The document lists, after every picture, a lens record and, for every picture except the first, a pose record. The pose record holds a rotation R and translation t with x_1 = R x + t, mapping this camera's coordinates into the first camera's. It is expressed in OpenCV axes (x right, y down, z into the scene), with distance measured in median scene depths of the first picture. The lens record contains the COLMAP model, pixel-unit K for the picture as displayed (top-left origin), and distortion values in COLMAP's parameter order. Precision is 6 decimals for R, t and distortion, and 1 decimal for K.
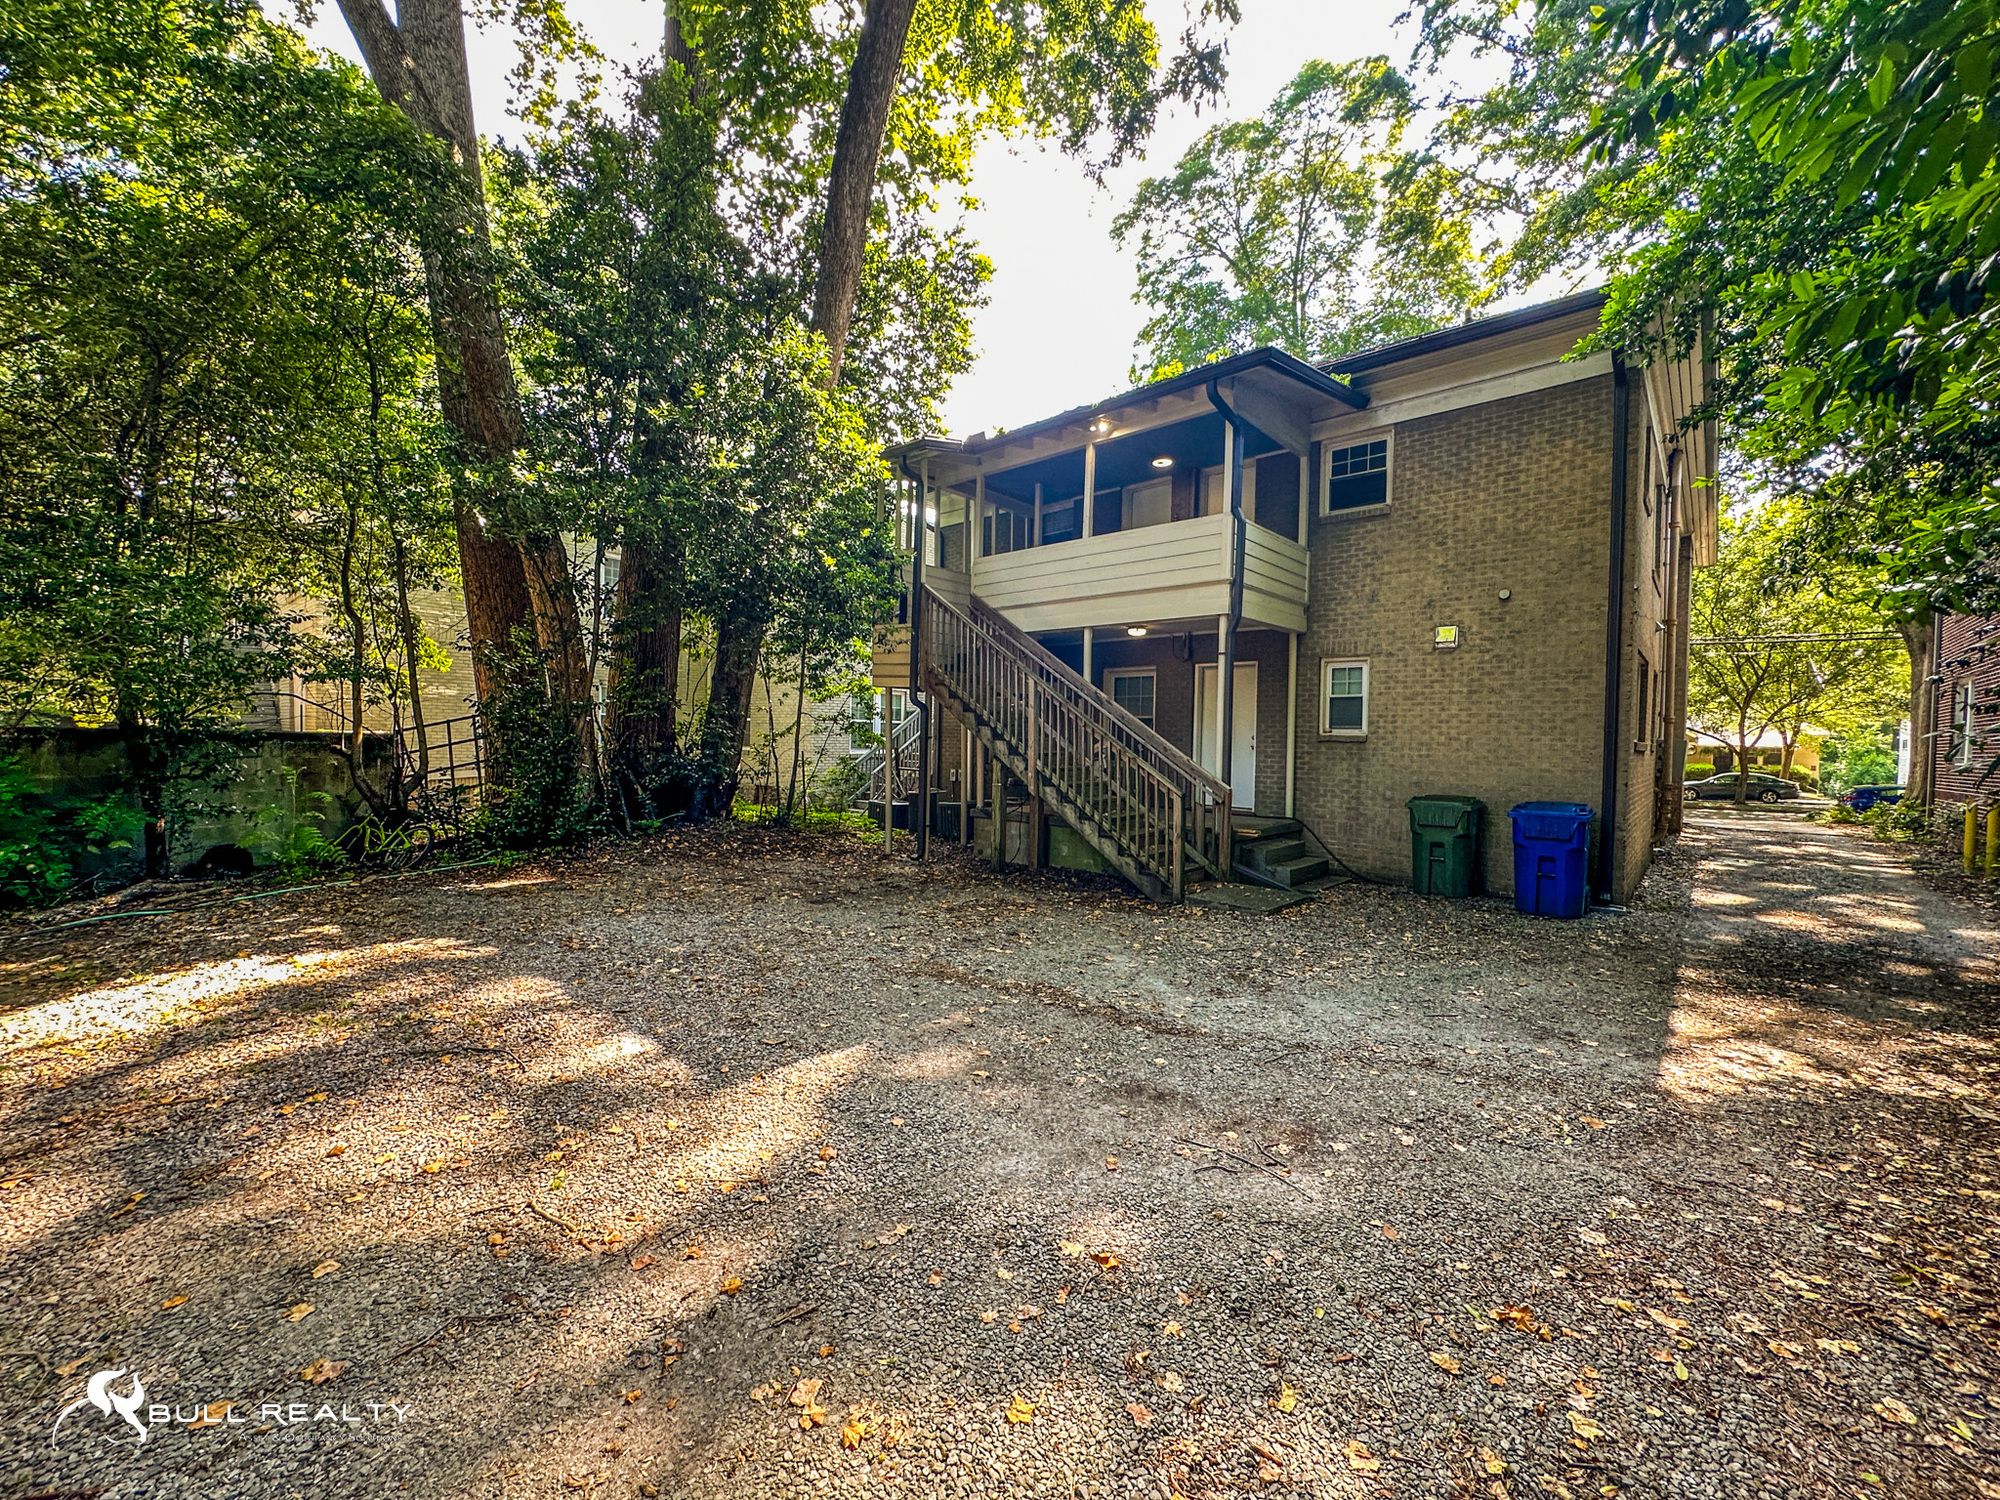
lens RADIAL K [[797.3, 0, 1001.7], [0, 797.3, 752.5], [0, 0, 1]] dist [-0.001664, 0.000024]
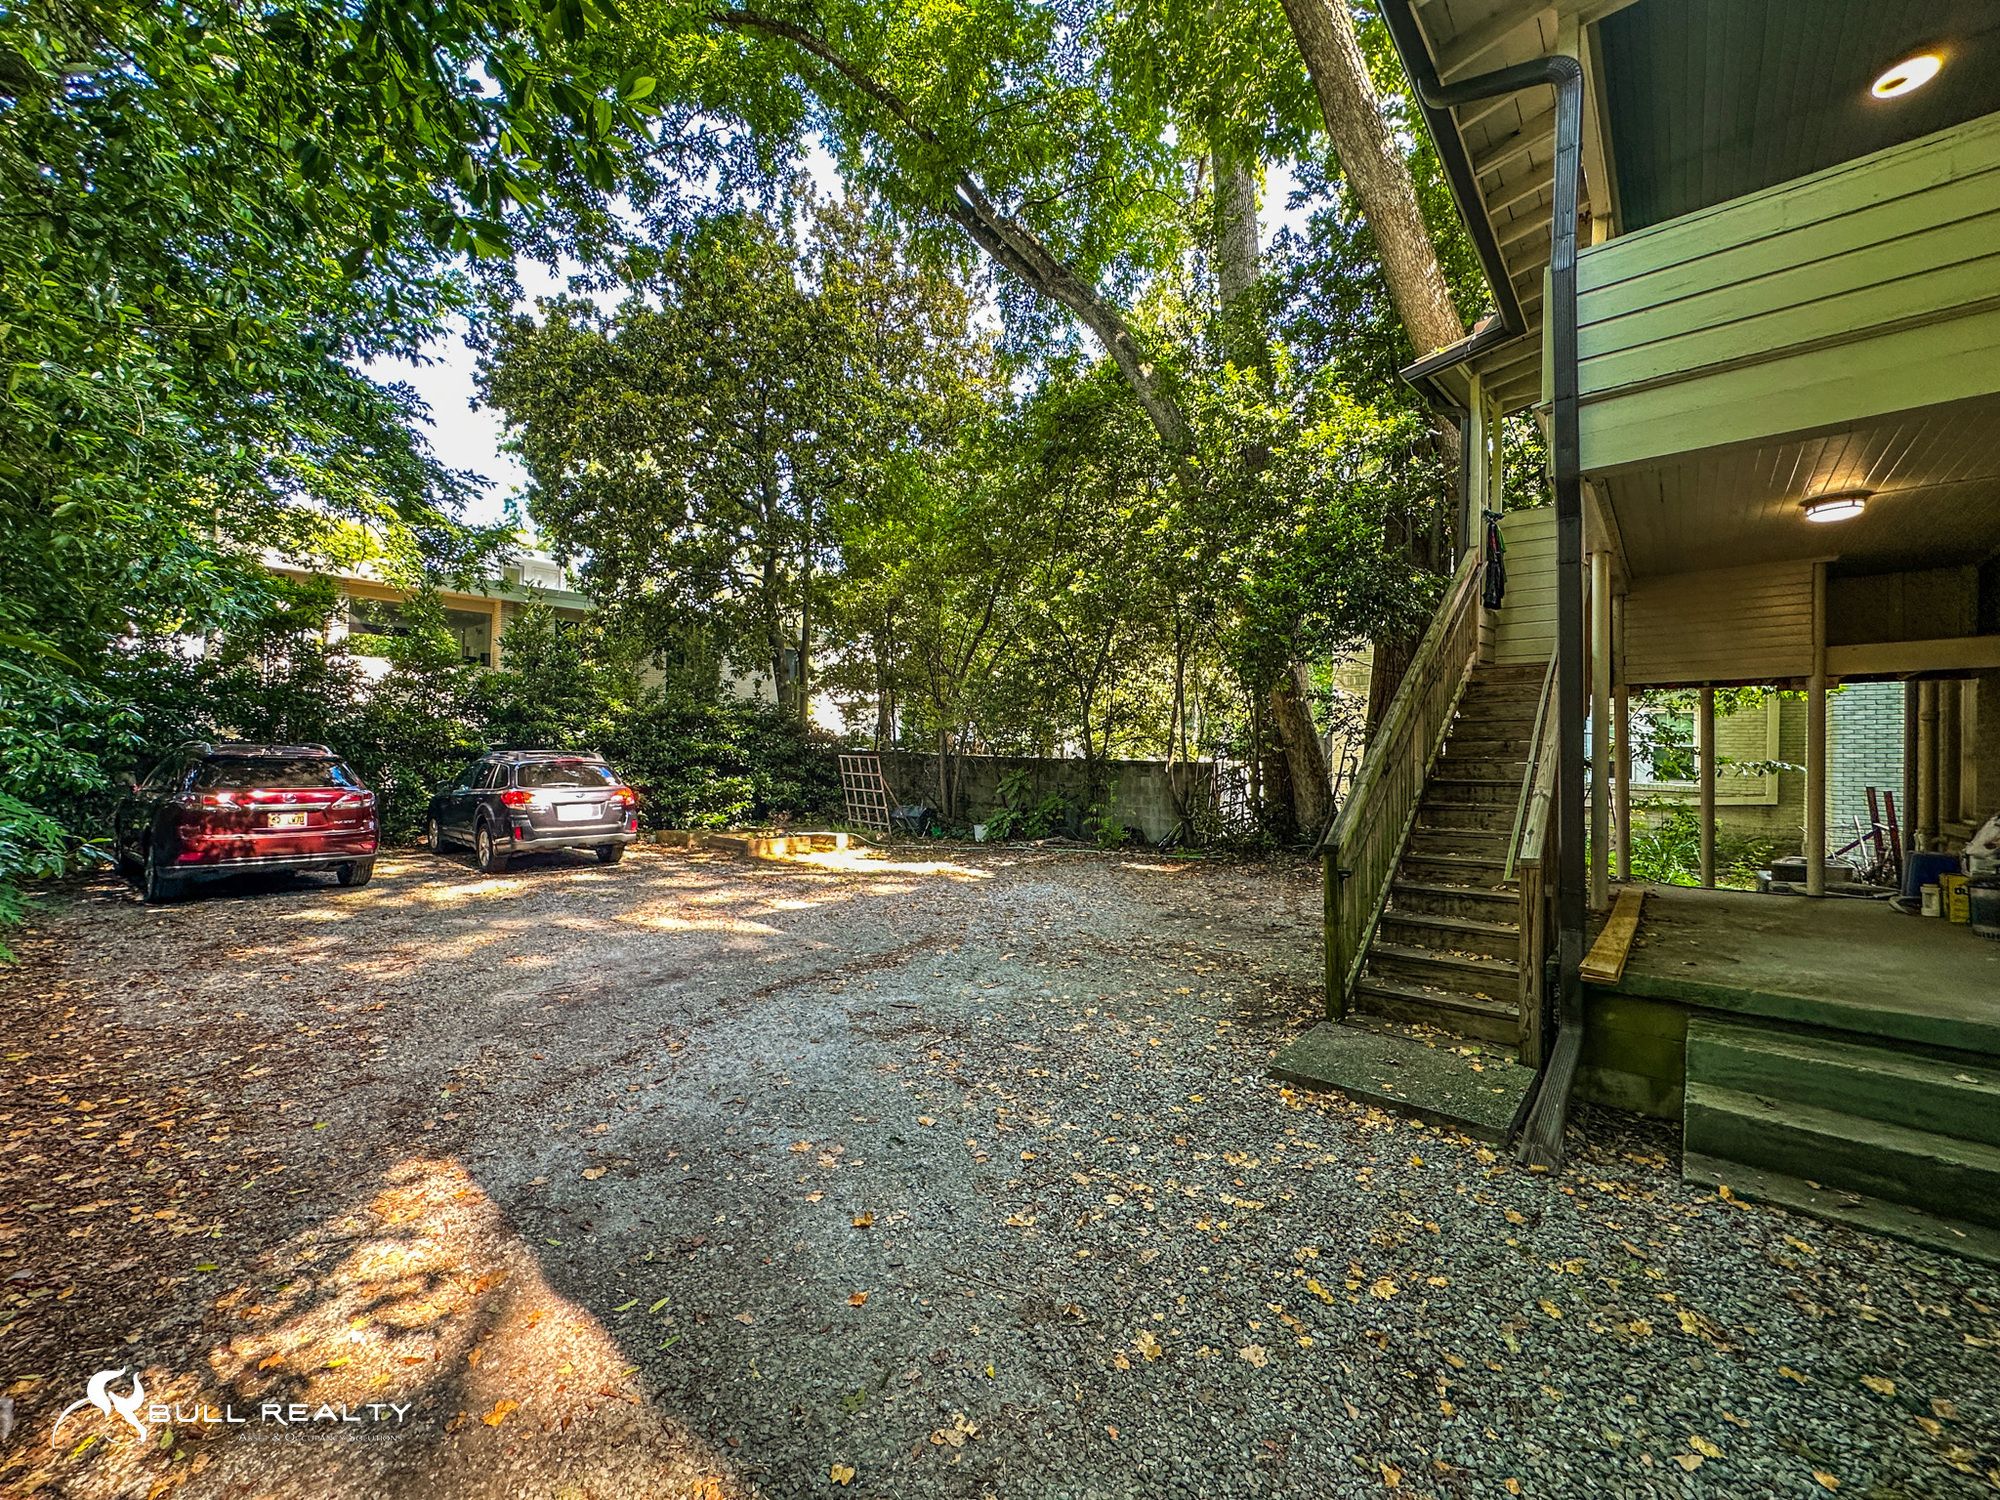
lens RADIAL K [[797.3, 0, 1001.7], [0, 797.3, 752.5], [0, 0, 1]] dist [-0.001664, 0.000024]
pose [[0.017905, -0.030263, -0.999382, 1.463828], [-0.033754, 0.998954, -0.030855, 0.020569], [0.999270, 0.034286, 0.016864, 1.356406]]
